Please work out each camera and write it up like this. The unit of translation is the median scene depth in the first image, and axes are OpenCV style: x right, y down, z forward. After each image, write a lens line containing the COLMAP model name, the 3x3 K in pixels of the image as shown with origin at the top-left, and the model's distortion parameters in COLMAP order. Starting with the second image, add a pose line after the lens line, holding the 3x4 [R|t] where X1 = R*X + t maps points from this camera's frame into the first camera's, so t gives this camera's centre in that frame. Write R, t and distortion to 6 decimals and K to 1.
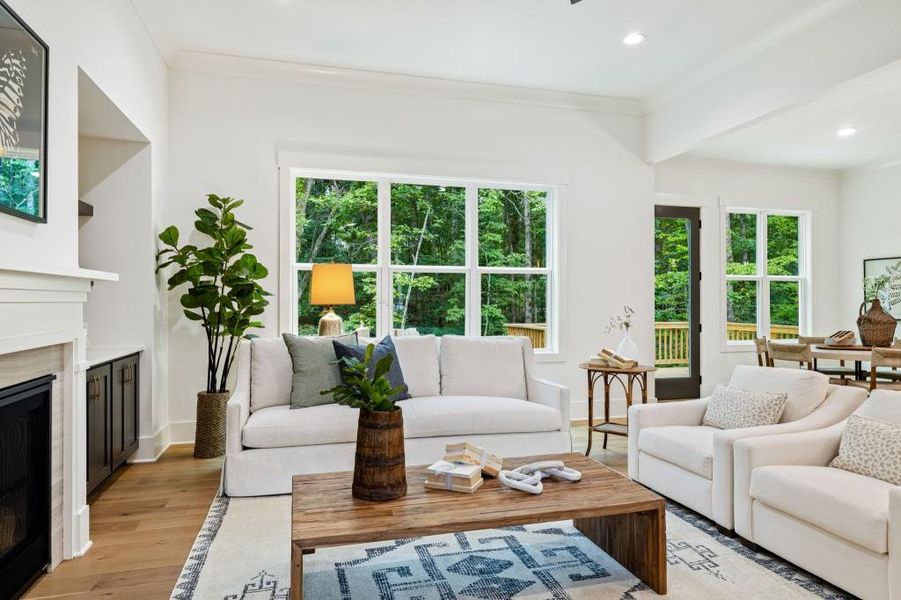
lens RADIAL K [[561.4, 0, 450.1], [0, 561.4, 318.1], [0, 0, 1]] dist [-0.001190, -0.000806]
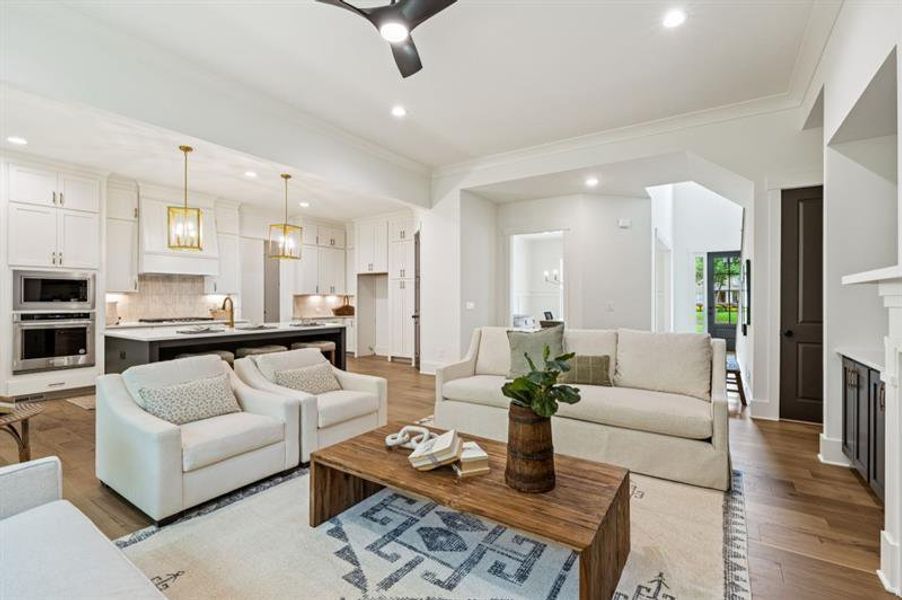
lens RADIAL K [[402.3, 0, 451.0], [0, 402.3, 300.0], [0, 0, 1]] dist [-0.001446, -0.000168]
pose [[-0.654559, -0.003541, 0.756003, -0.489945], [0.019048, 0.999594, 0.021175, -0.049247], [-0.755771, 0.028261, -0.654226, 1.287837]]
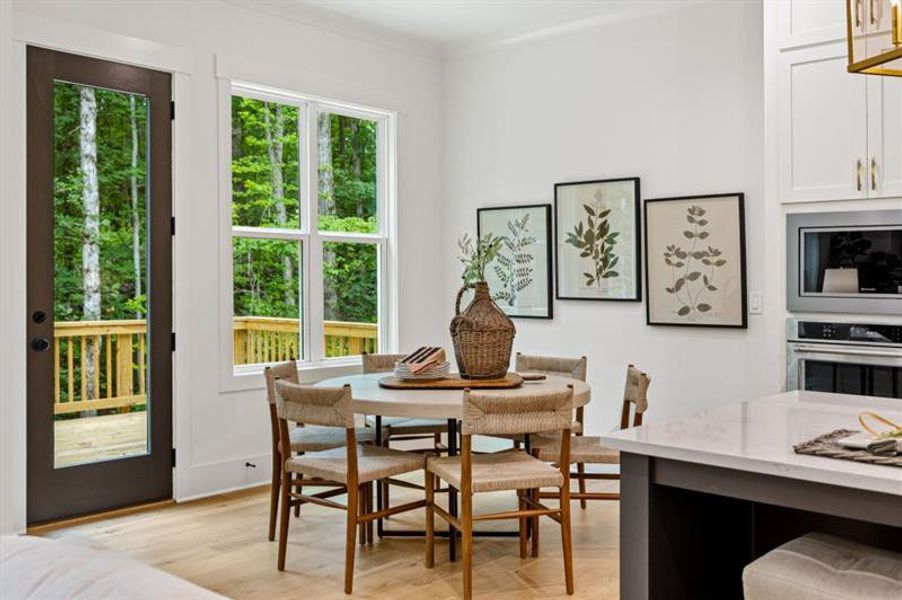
lens RADIAL K [[886.5, 0, 451.0], [0, 886.5, 300.0], [0, 0, 1]] dist [-0.005036, -0.005775]
pose [[0.841315, -0.008330, 0.540480, 0.571057], [0.007262, 0.999965, 0.004108, -0.038495], [-0.540496, 0.000469, 0.841347, 0.648578]]
